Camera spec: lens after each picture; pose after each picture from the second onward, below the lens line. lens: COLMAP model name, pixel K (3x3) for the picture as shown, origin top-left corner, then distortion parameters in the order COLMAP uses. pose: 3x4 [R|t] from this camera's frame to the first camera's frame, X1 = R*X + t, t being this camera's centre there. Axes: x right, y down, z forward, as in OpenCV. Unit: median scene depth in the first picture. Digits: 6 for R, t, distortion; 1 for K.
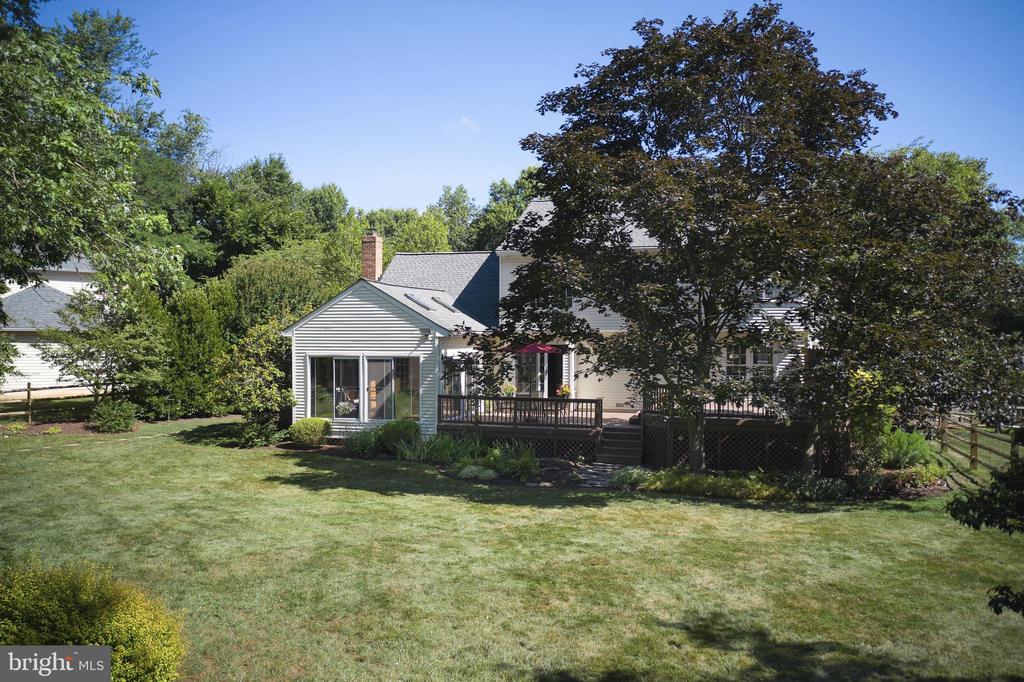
lens RADIAL K [[844.1, 0, 512.0], [0, 844.1, 341.0], [0, 0, 1]] dist [0.017963, 0.007544]
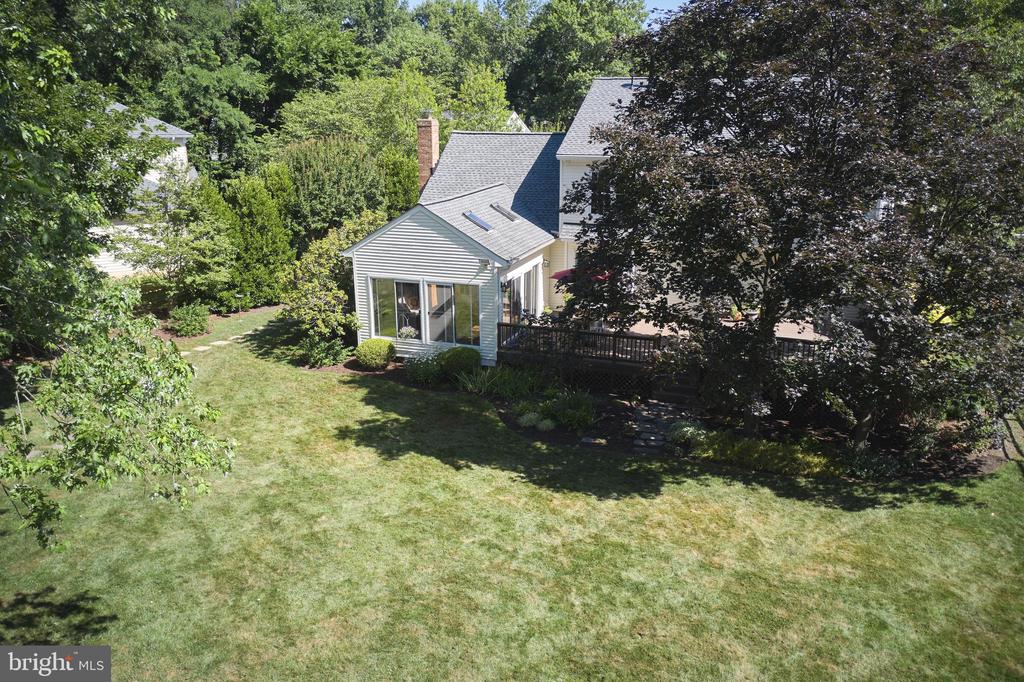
lens RADIAL K [[844.1, 0, 512.0], [0, 844.1, 341.0], [0, 0, 1]] dist [0.017963, 0.007544]
pose [[0.997520, 0.015706, -0.068603, -0.000390], [0.004027, 0.960444, 0.278446, -0.191250], [0.070263, -0.278032, 0.957999, 0.022290]]
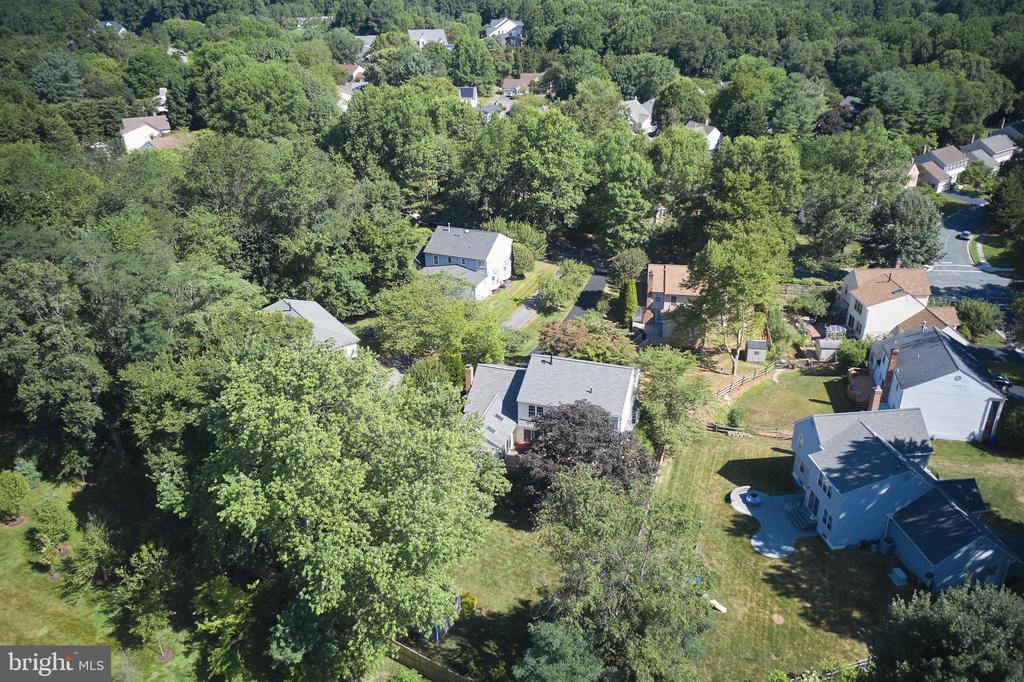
lens RADIAL K [[844.1, 0, 512.0], [0, 844.1, 341.0], [0, 0, 1]] dist [0.017963, 0.007544]
pose [[0.998780, 0.012763, -0.047710, 0.114778], [0.008492, 0.907262, 0.420481, -1.726567], [0.048652, -0.420373, 0.906046, -1.741409]]
